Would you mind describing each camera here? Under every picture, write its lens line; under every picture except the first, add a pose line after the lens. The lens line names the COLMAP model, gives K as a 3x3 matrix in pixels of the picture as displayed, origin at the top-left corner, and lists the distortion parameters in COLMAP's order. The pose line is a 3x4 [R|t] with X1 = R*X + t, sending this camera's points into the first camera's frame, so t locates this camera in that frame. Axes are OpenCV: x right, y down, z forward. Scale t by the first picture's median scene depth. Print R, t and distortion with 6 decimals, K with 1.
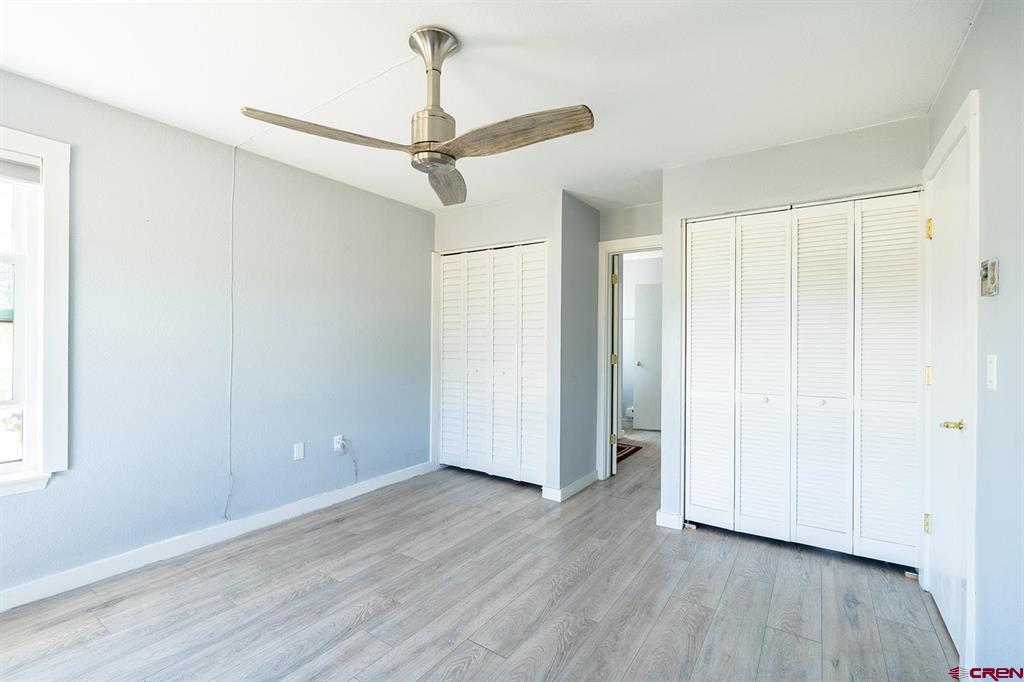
lens RADIAL K [[456.0, 0, 509.5], [0, 456.0, 342.3], [0, 0, 1]] dist [-0.002863, -0.000422]
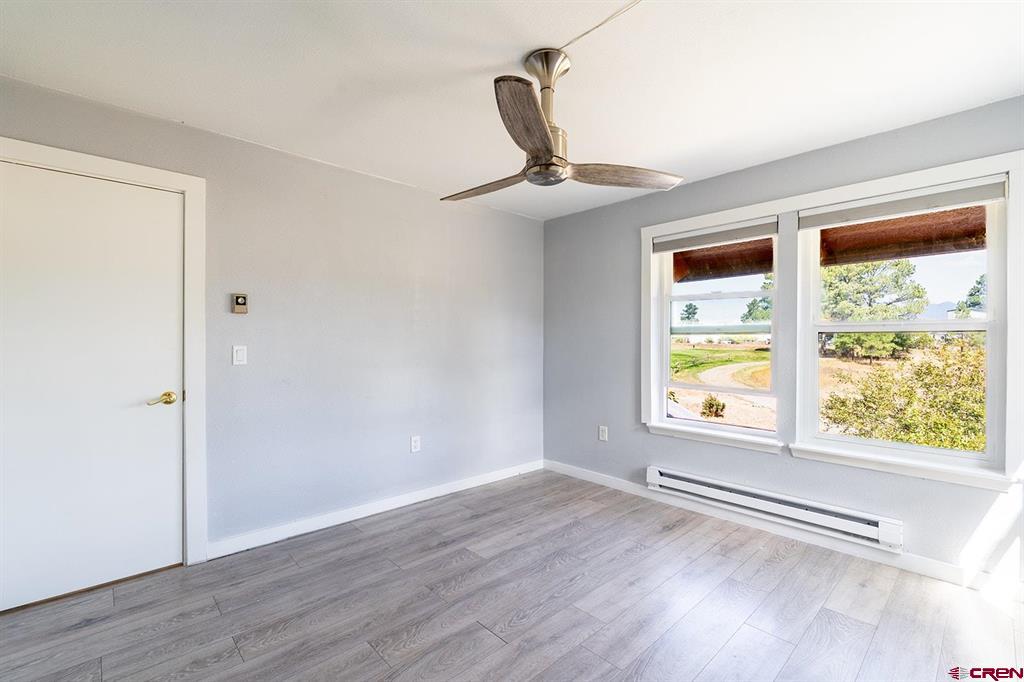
lens RADIAL K [[456.0, 0, 508.6], [0, 456.0, 340.1], [0, 0, 1]] dist [-0.002863, -0.000422]
pose [[-0.973581, -0.014244, 0.227898, -0.229077], [-0.012019, 0.999866, 0.011148, -0.014031], [-0.228026, 0.008115, -0.973621, 1.440000]]
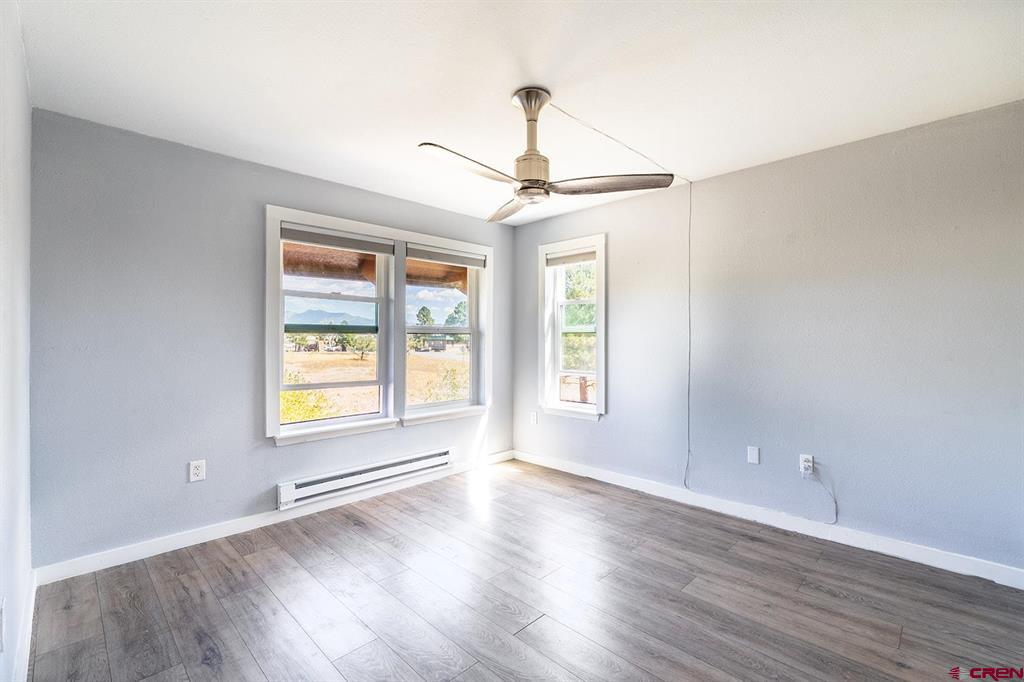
lens RADIAL K [[456.0, 0, 515.4], [0, 456.0, 339.6], [0, 0, 1]] dist [-0.002863, -0.000422]
pose [[-0.179456, -0.010351, -0.983712, 0.728544], [-0.008090, 0.999926, -0.009045, 0.004570], [0.983733, 0.006335, -0.179526, 0.820796]]
